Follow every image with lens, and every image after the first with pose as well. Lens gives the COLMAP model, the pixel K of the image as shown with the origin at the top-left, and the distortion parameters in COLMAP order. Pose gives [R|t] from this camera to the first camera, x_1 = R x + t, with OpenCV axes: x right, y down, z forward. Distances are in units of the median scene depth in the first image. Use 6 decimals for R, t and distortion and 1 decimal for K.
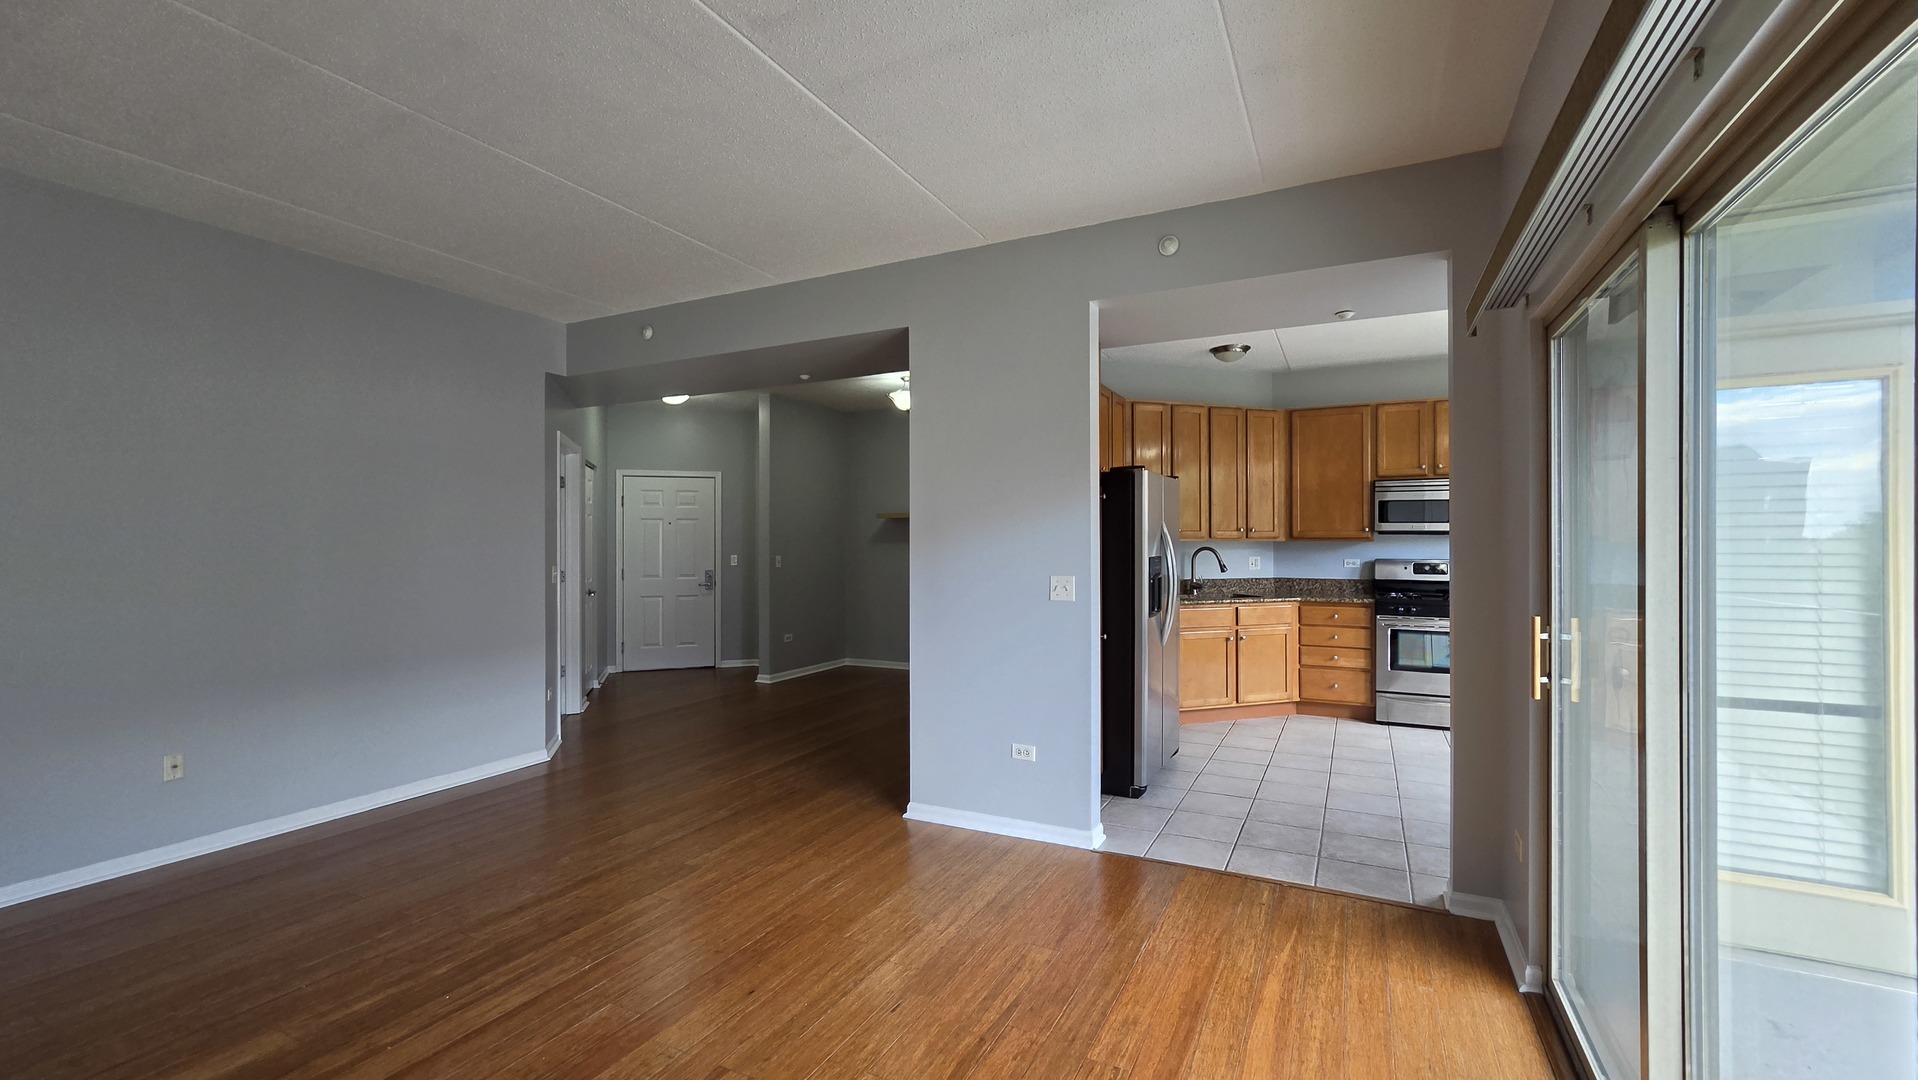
lens RADIAL K [[791.3, 0, 959.0], [0, 791.3, 540.0], [0, 0, 1]] dist [-0.001888, 0.000915]
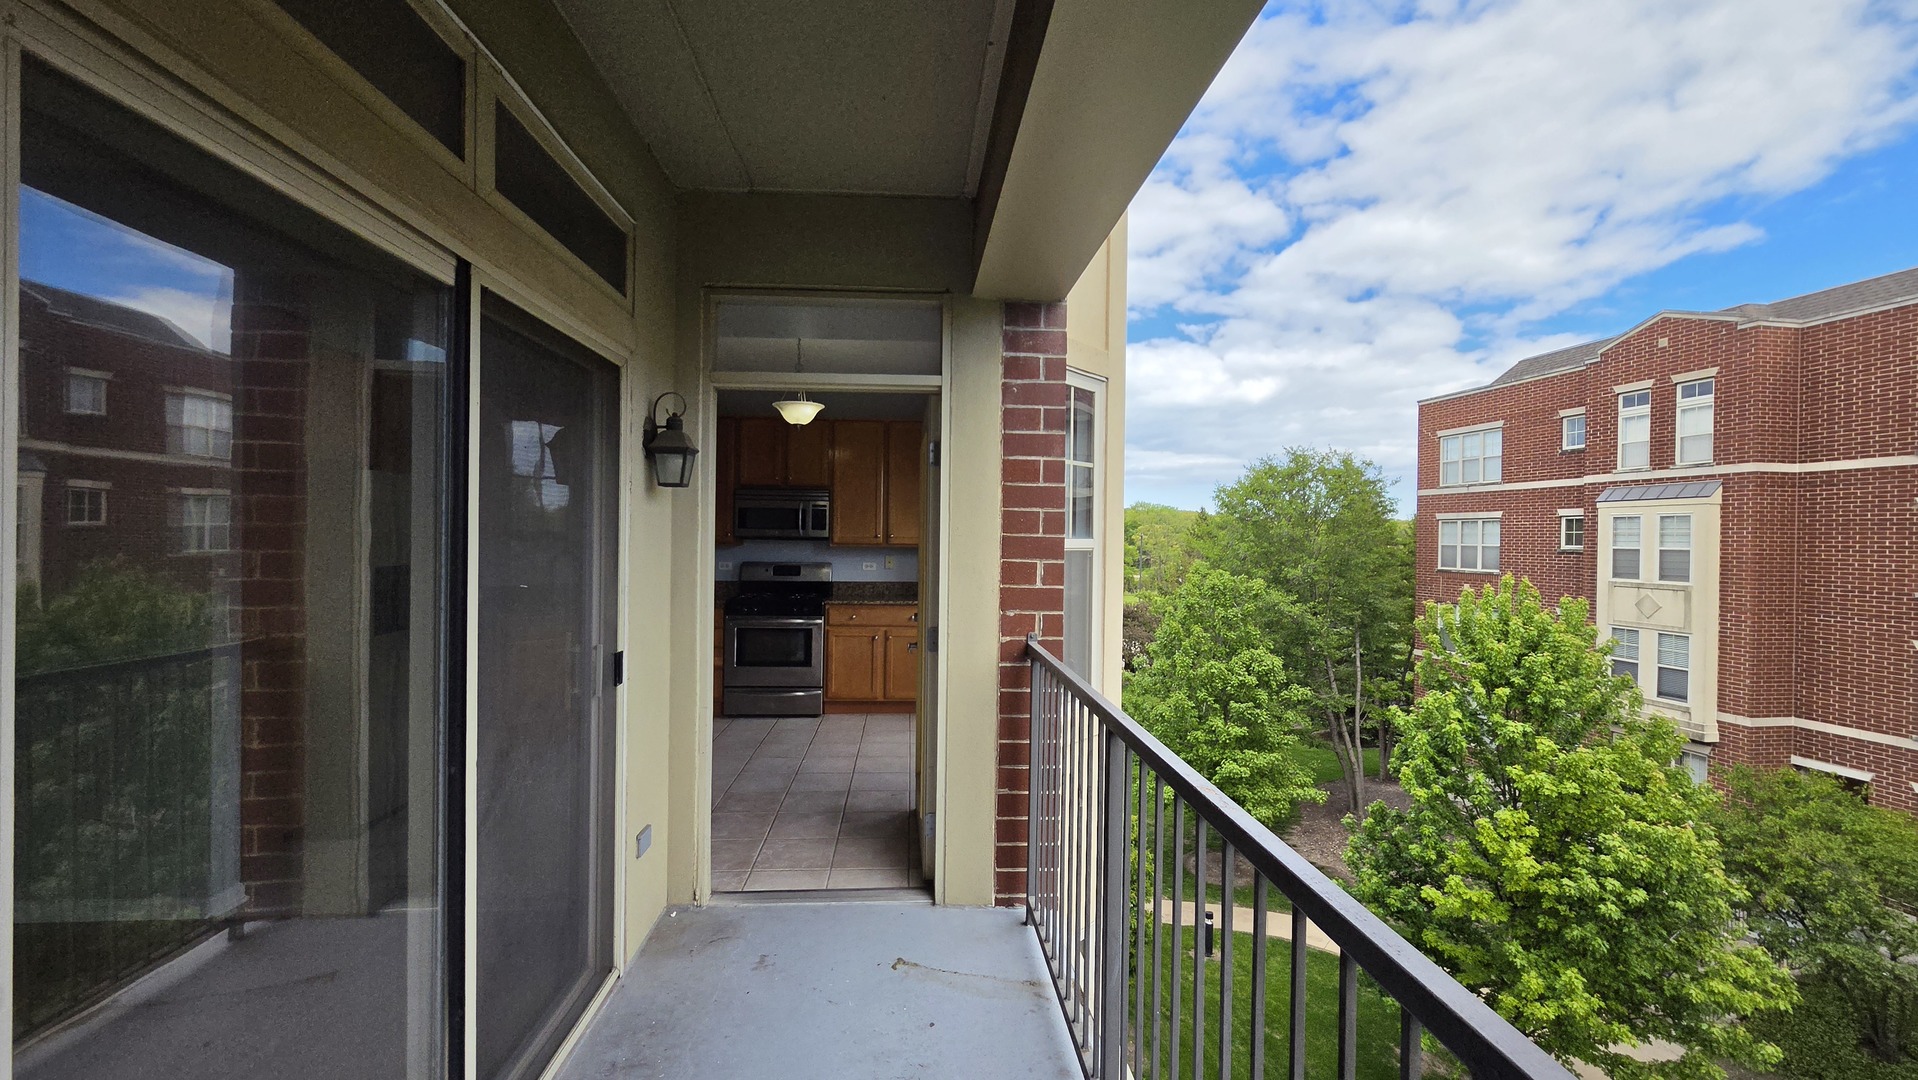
lens RADIAL K [[791.3, 0, 959.0], [0, 791.3, 540.0], [0, 0, 1]] dist [-0.001888, 0.000915]
pose [[0.858182, 0.002564, 0.513339, 0.238406], [-0.005367, 0.999978, 0.003977, -0.012658], [-0.513317, -0.006168, 0.858177, -0.070358]]
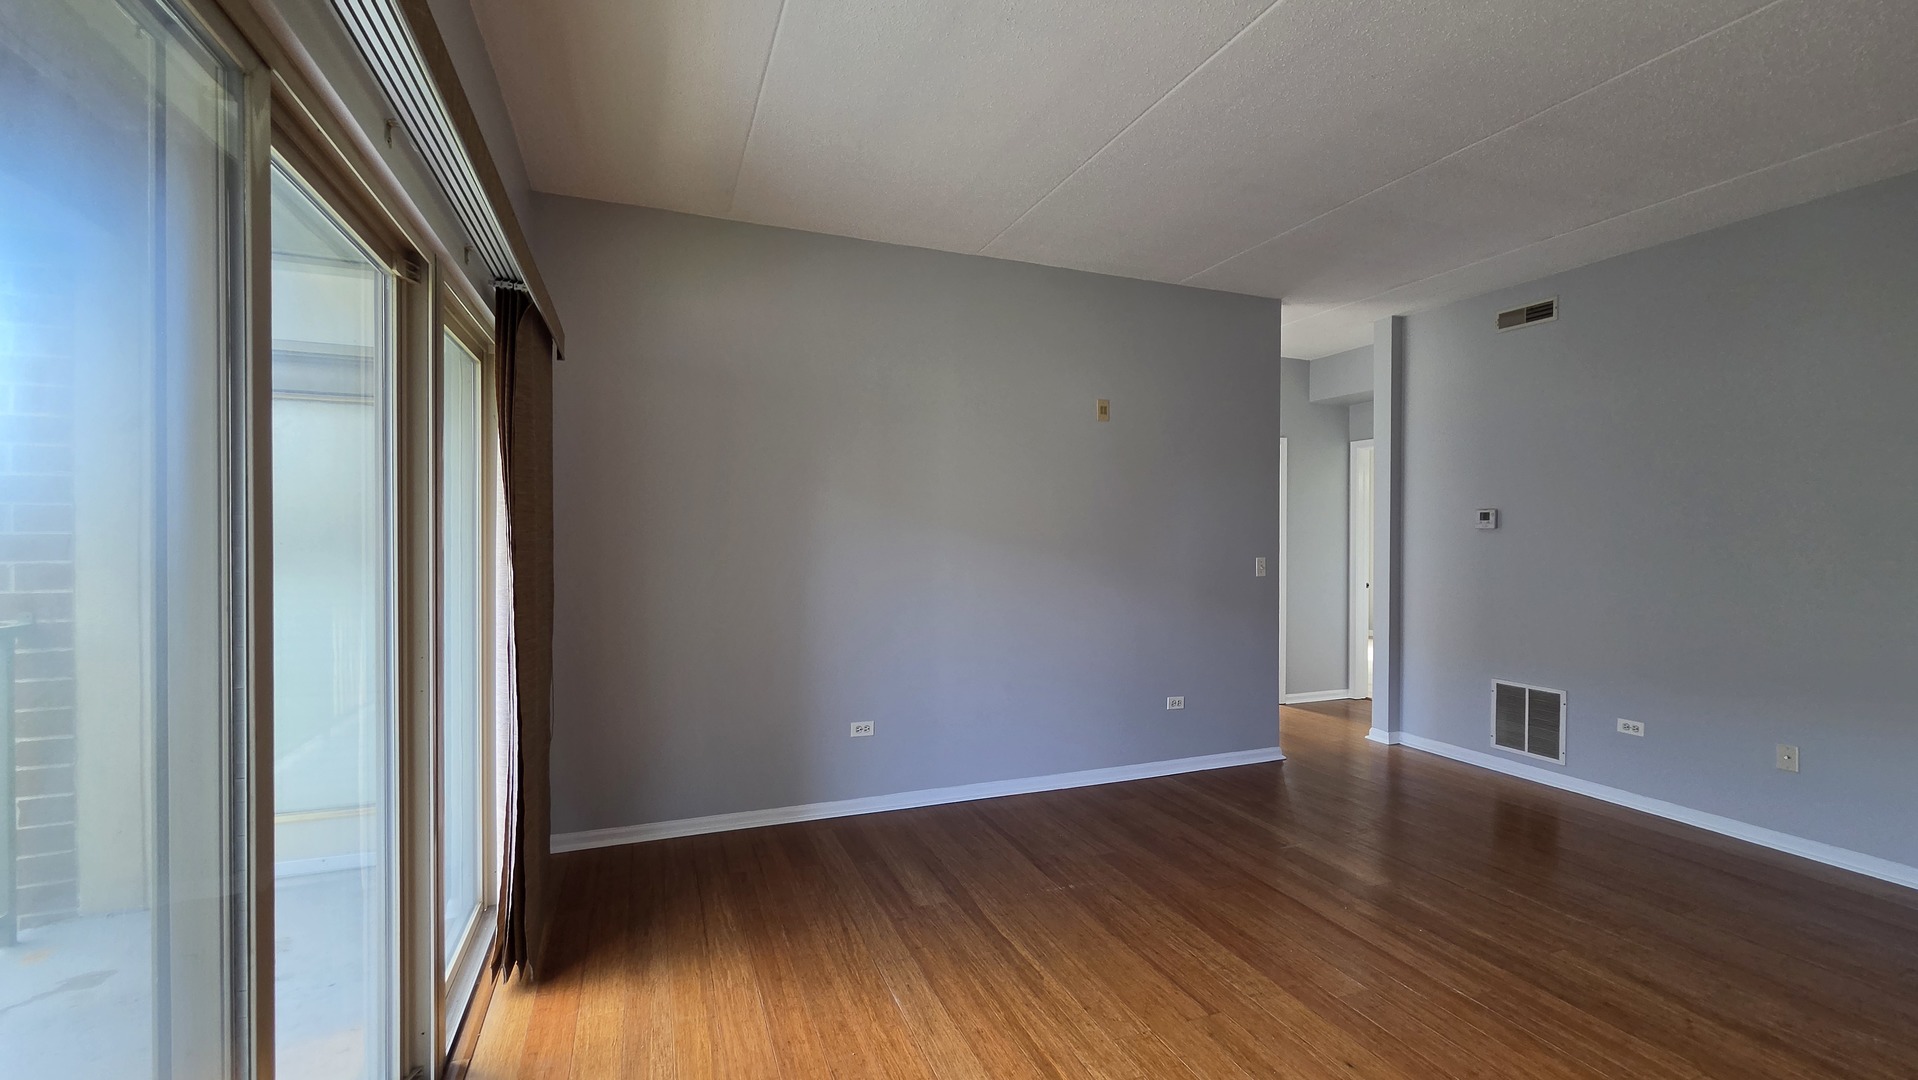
lens RADIAL K [[791.3, 0, 959.0], [0, 791.3, 540.0], [0, 0, 1]] dist [-0.001888, 0.000915]
pose [[-0.661891, 0.007057, -0.749567, 0.249165], [-0.003584, 0.999914, 0.012578, 0.001835], [0.749592, 0.011012, -0.661809, 0.484435]]
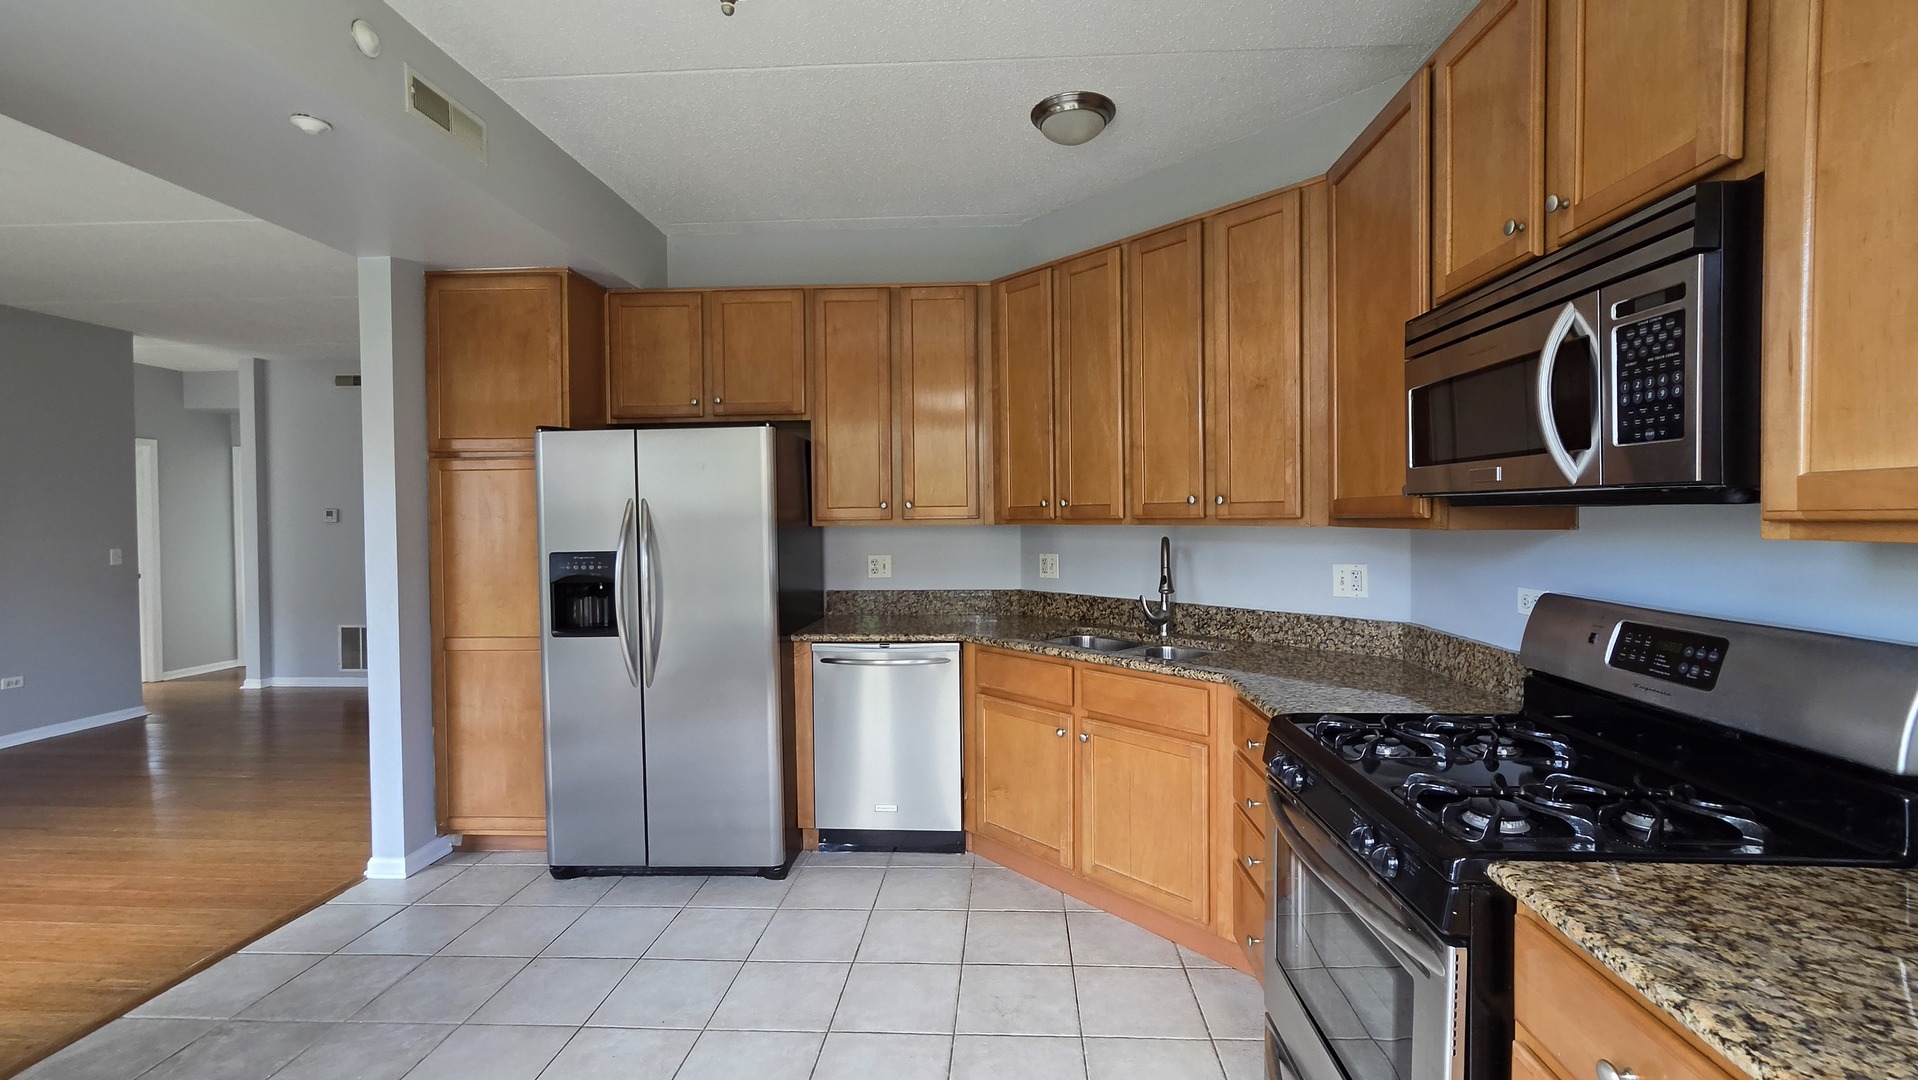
lens RADIAL K [[795.6, 0, 966.8], [0, 795.6, 533.0], [0, 0, 1]] dist [-0.001459, -0.000210]
pose [[0.404437, 0.017736, -0.914394, 0.725734], [0.006609, 0.999729, 0.022314, -0.005162], [0.914542, -0.015068, 0.404210, 0.730609]]
